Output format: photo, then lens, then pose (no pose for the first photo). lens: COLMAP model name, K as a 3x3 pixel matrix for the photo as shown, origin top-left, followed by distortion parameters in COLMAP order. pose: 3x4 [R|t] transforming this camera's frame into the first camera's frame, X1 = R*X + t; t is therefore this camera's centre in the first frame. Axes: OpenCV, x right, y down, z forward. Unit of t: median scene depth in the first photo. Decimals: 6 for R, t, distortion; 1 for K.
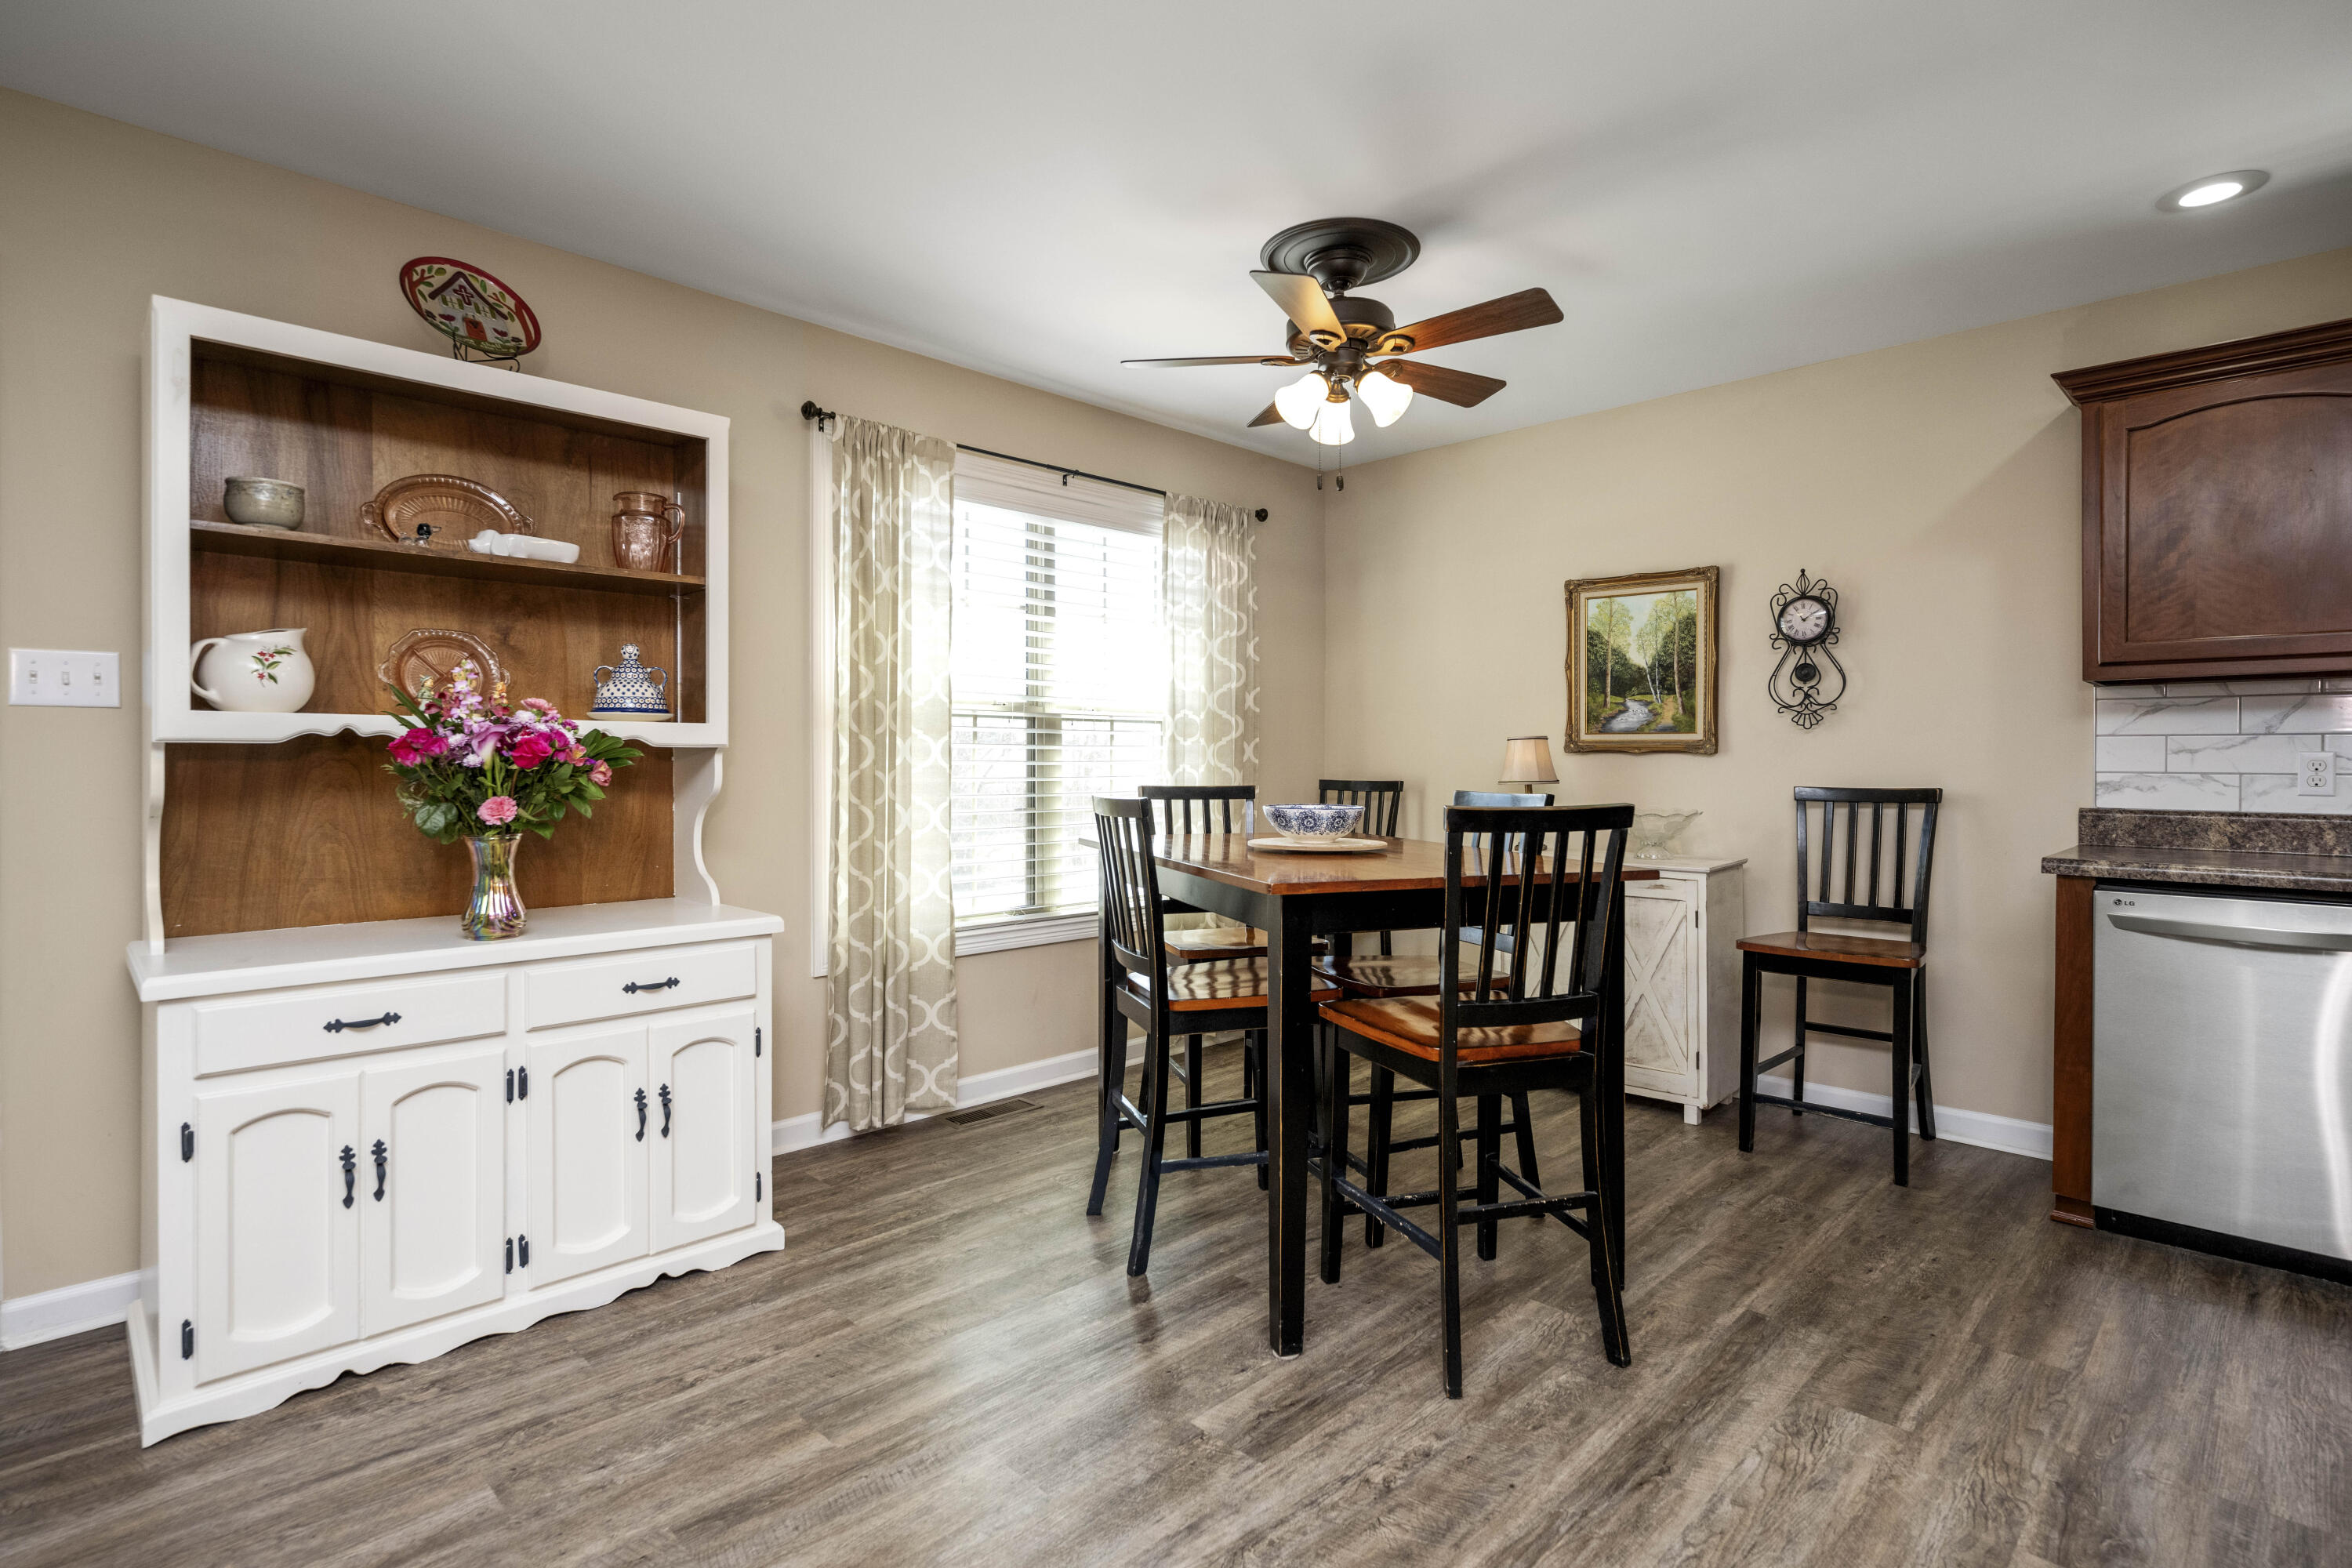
lens RADIAL K [[1146.5, 0, 1183.1], [0, 1146.5, 768.6], [0, 0, 1]] dist [-0.000368, -0.000453]
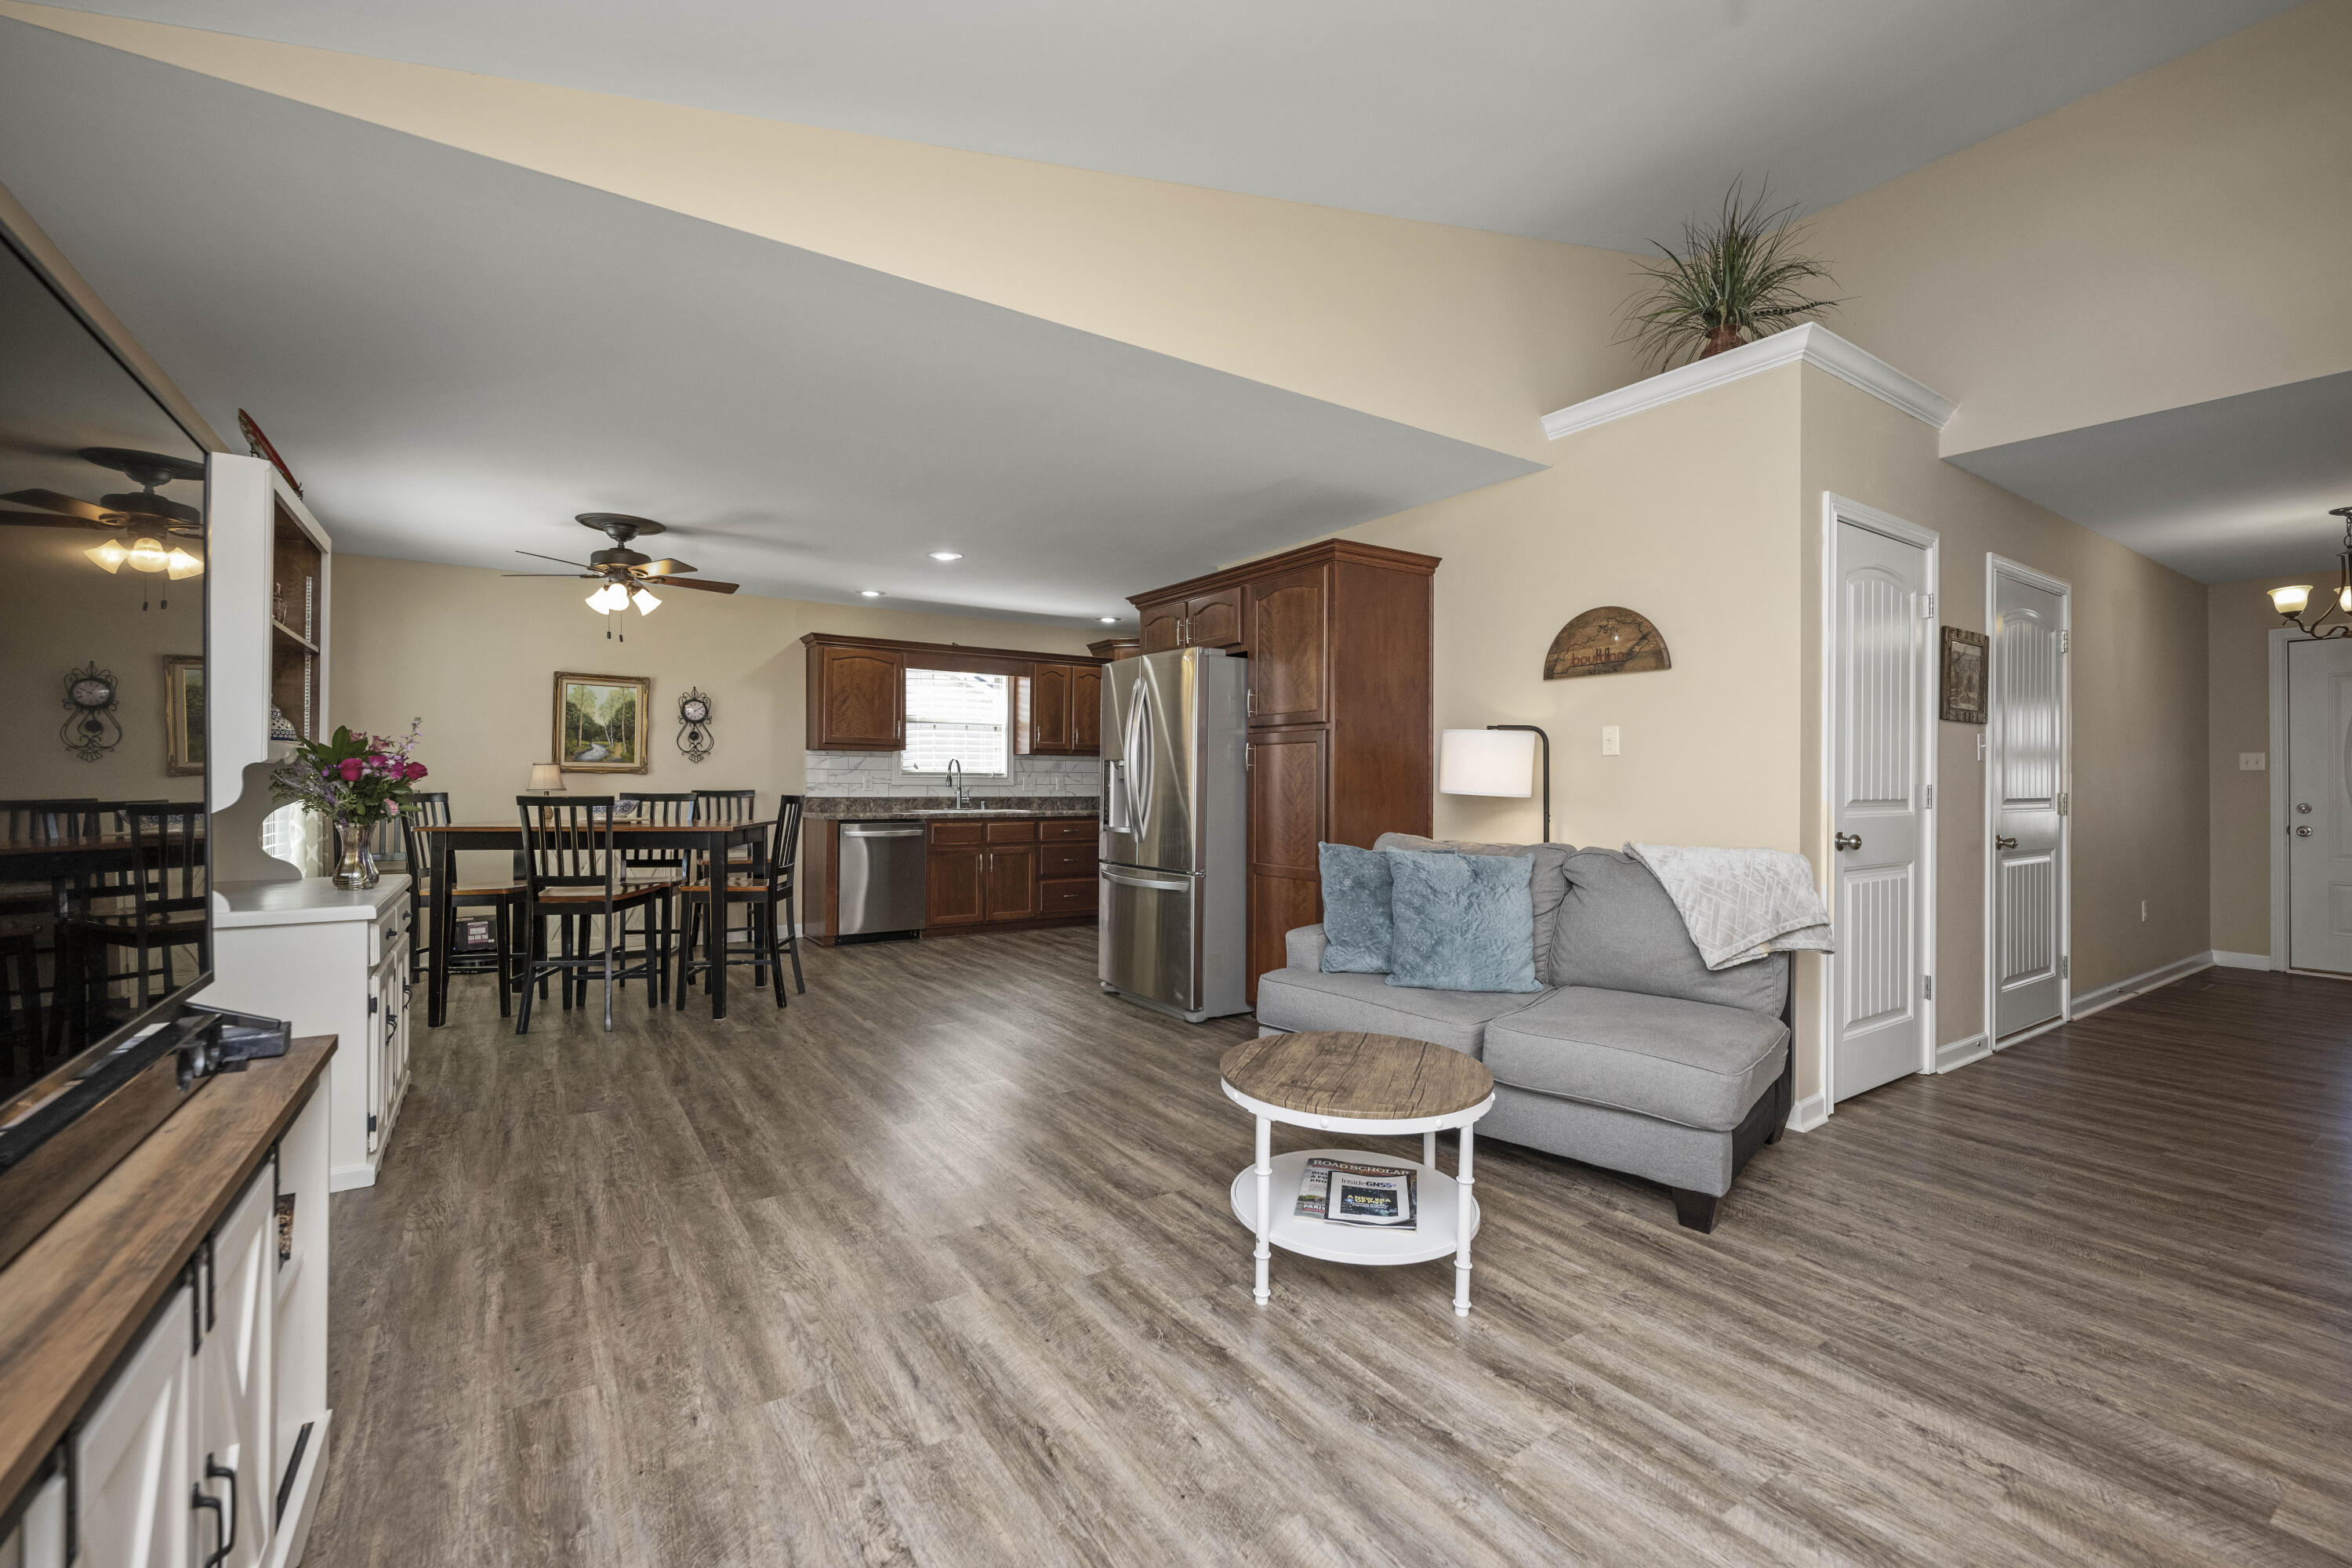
lens RADIAL K [[992.9, 0, 1176.9], [0, 992.9, 775.1], [0, 0, 1]] dist [-0.002177, -0.000143]
pose [[0.195991, 0.007275, 0.980579, -1.177416], [0.000790, 0.999971, -0.007577, 0.002804], [-0.980605, 0.002260, 0.195980, -0.245828]]
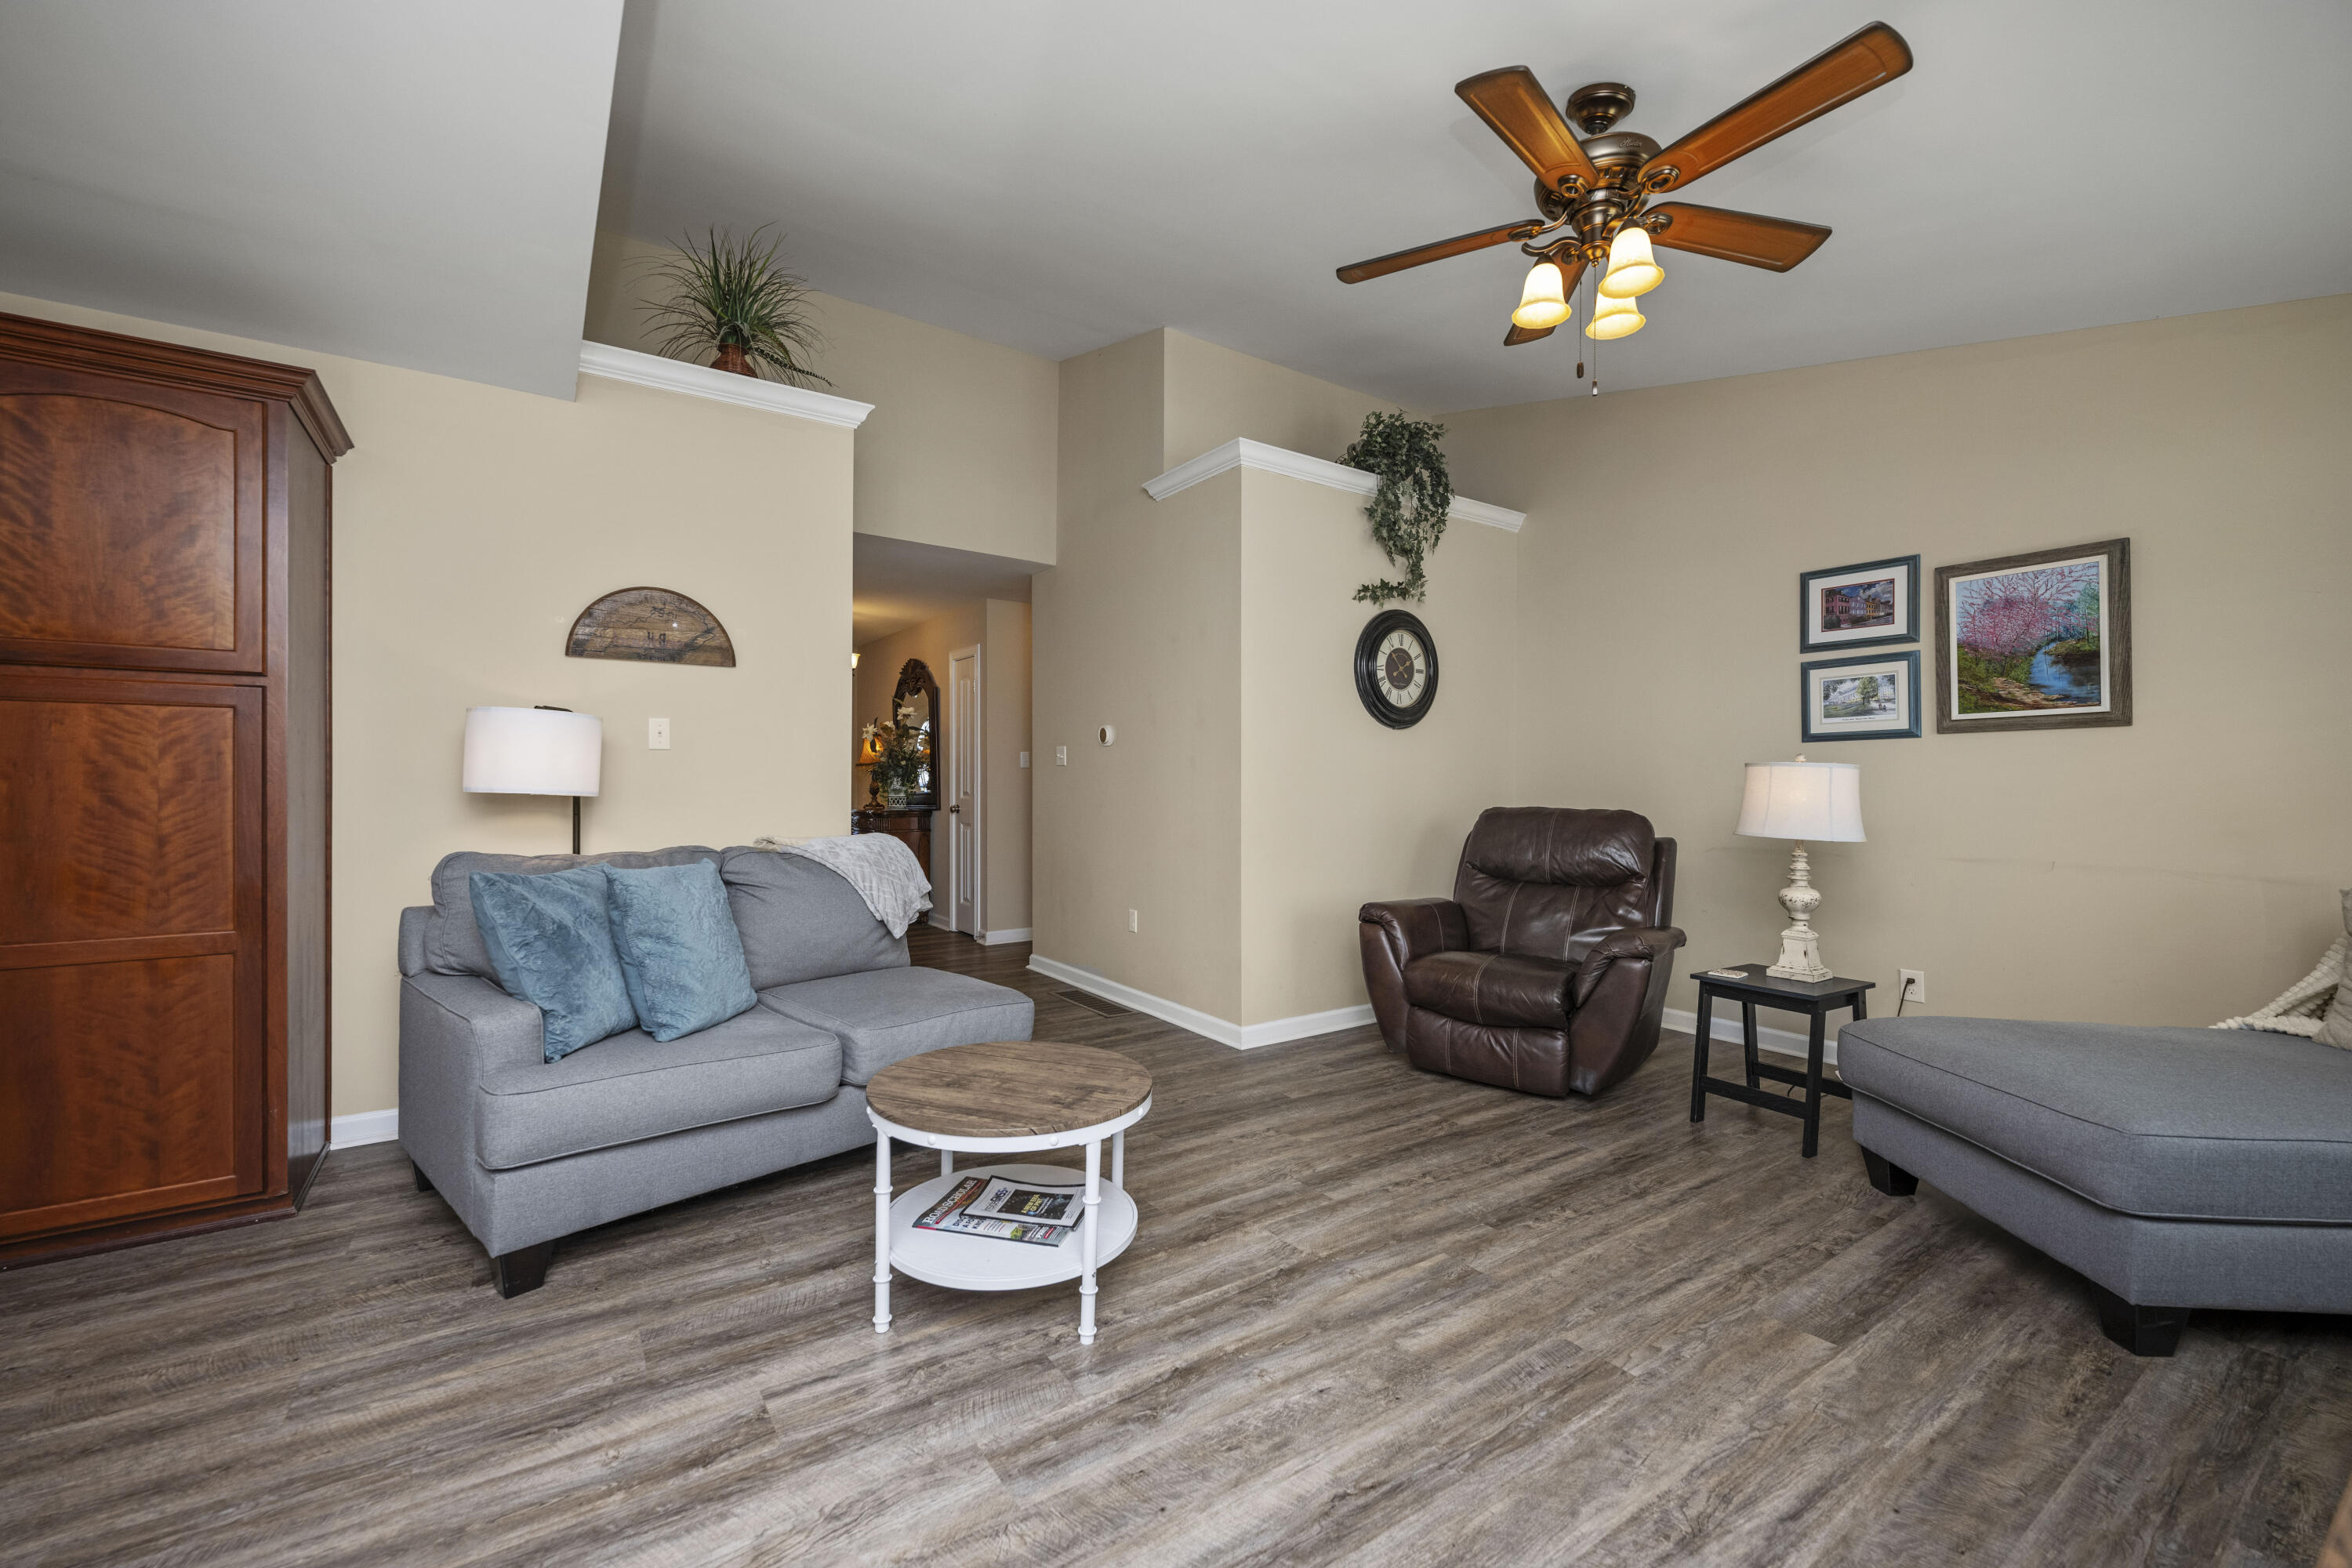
lens RADIAL K [[950.0, 0, 1168.2], [0, 950.0, 783.9], [0, 0, 1]] dist [-0.001242, -0.000028]
pose [[-0.981609, -0.006593, 0.190788, -0.691193], [-0.005007, 0.999949, 0.008796, -0.002434], [-0.190836, 0.007679, -0.981592, 0.375348]]
